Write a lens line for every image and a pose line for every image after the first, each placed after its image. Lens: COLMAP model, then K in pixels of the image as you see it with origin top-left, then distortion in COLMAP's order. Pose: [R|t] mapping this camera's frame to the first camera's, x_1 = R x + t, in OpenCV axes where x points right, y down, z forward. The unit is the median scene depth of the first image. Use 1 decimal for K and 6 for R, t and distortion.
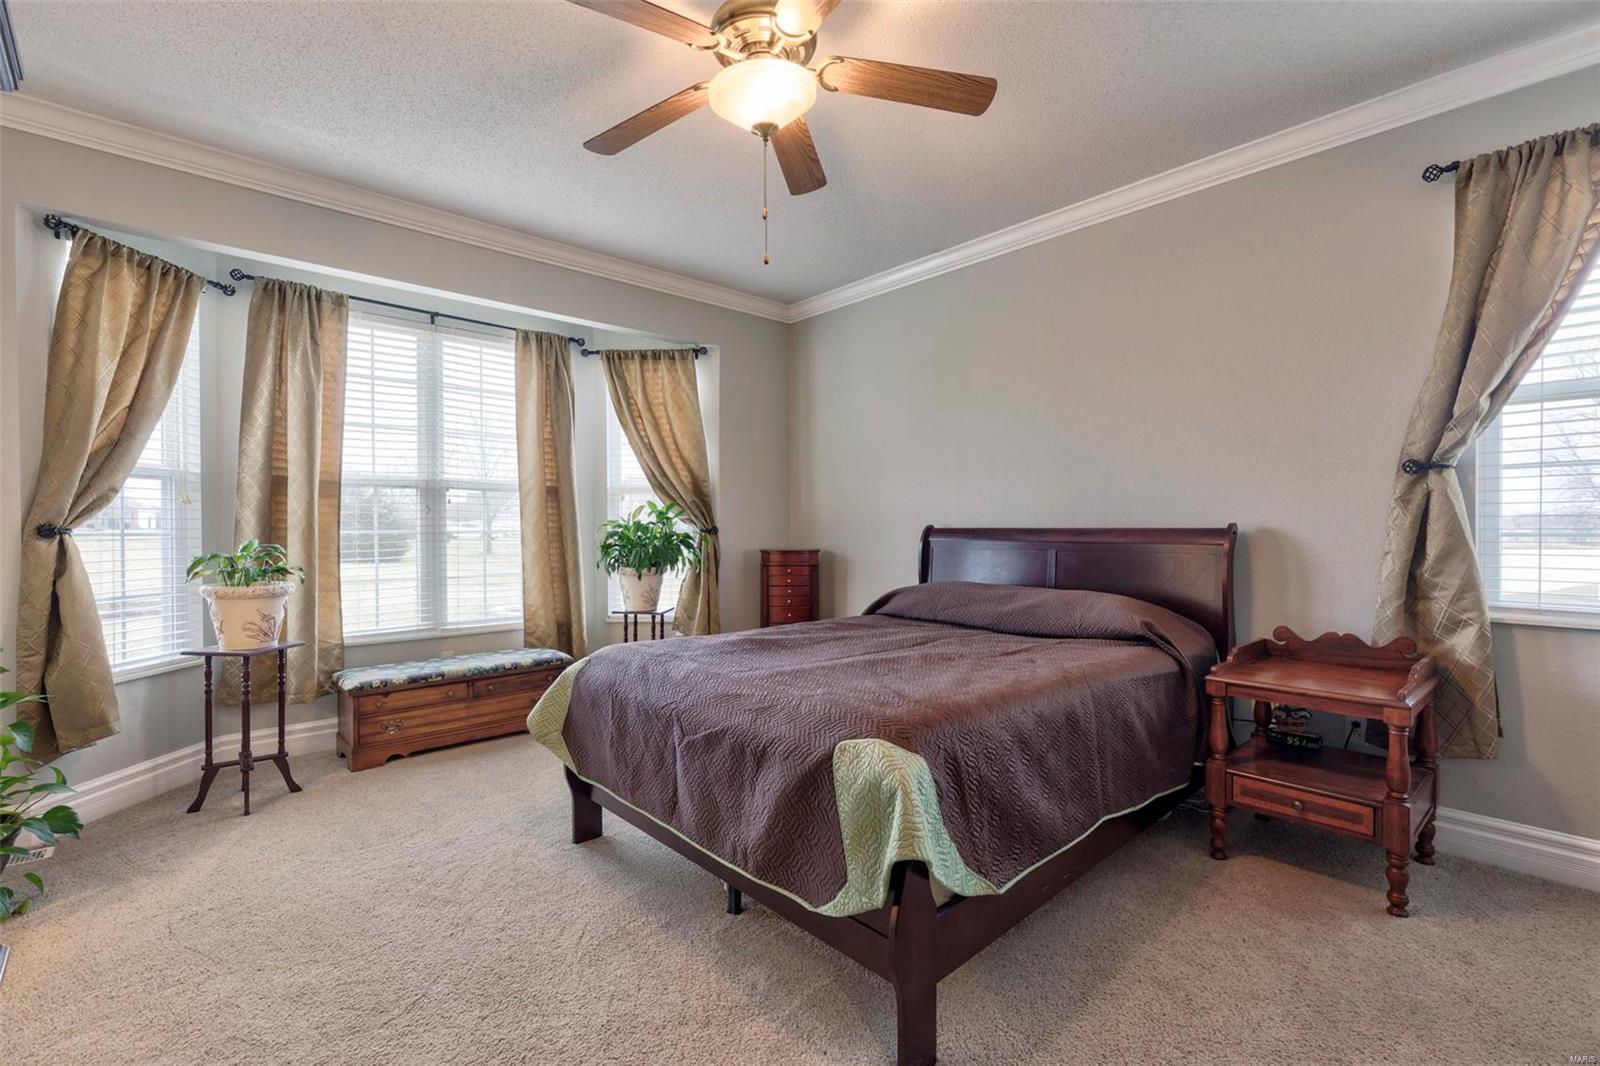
lens RADIAL K [[713.2, 0, 798.9], [0, 713.2, 534.3], [0, 0, 1]] dist [0.007267, -0.001595]
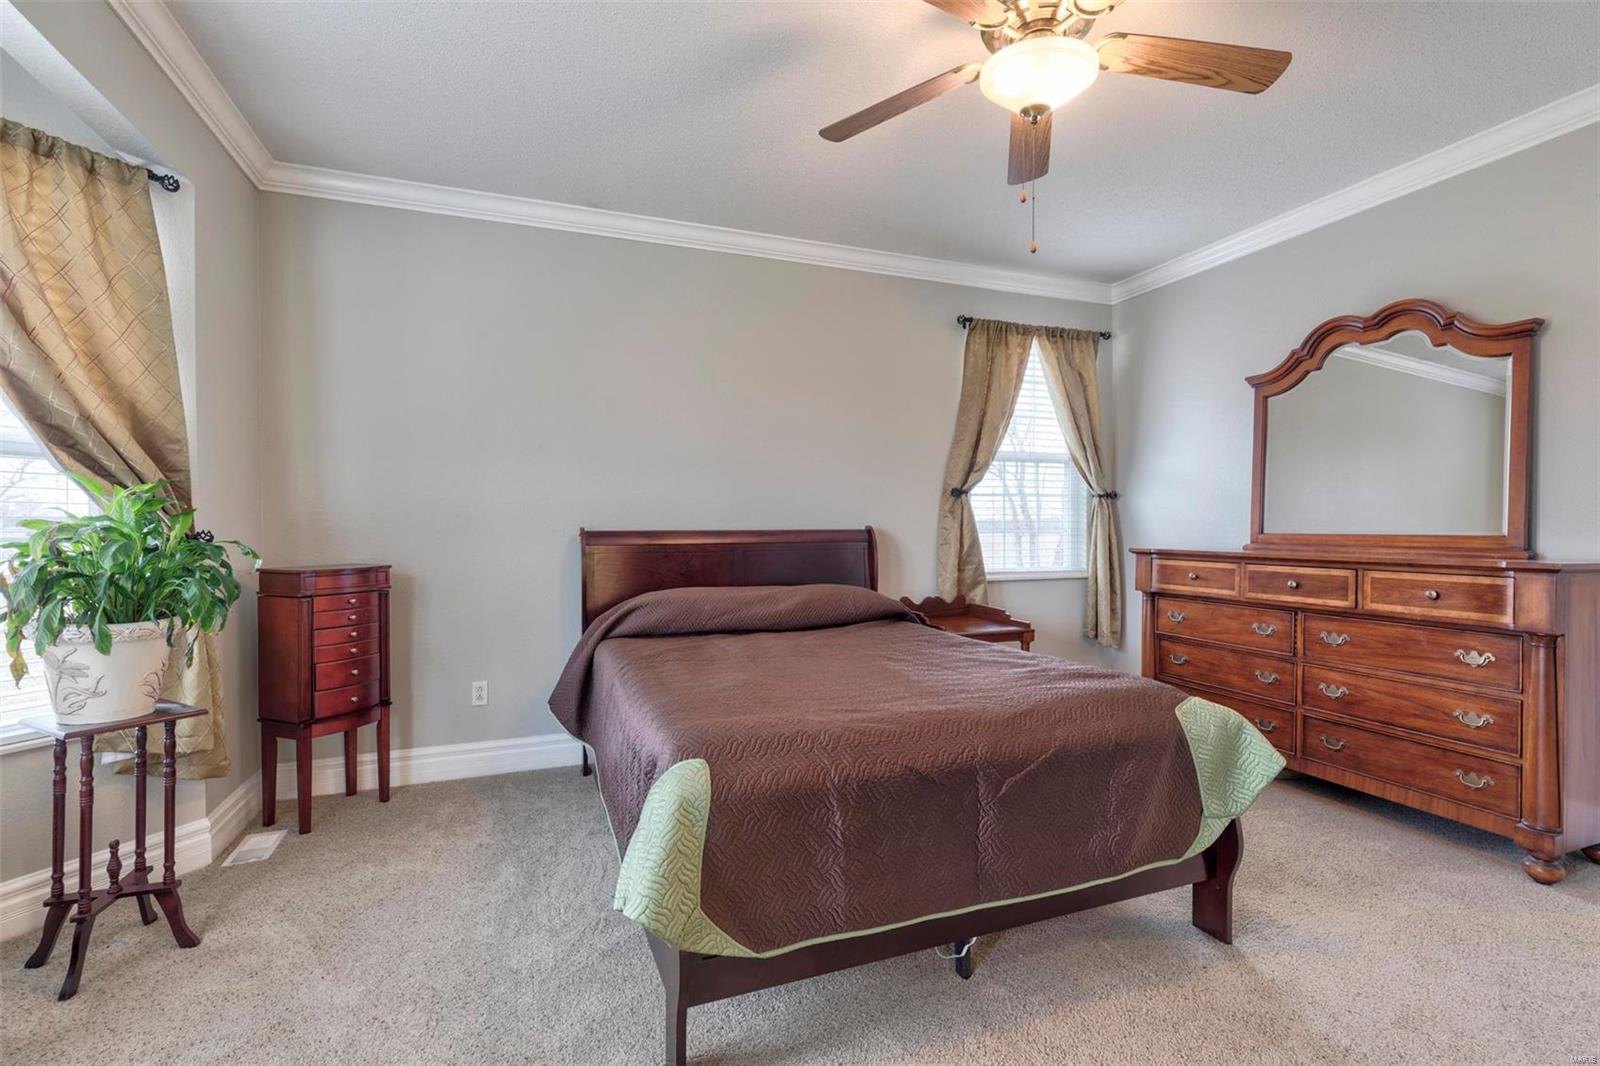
lens RADIAL K [[713.2, 0, 798.9], [0, 713.2, 534.3], [0, 0, 1]] dist [0.007267, -0.001595]
pose [[0.360988, -0.009384, 0.932523, -0.767629], [0.014672, 0.999883, 0.004382, -0.008430], [-0.932455, 0.012101, 0.361084, 0.693955]]
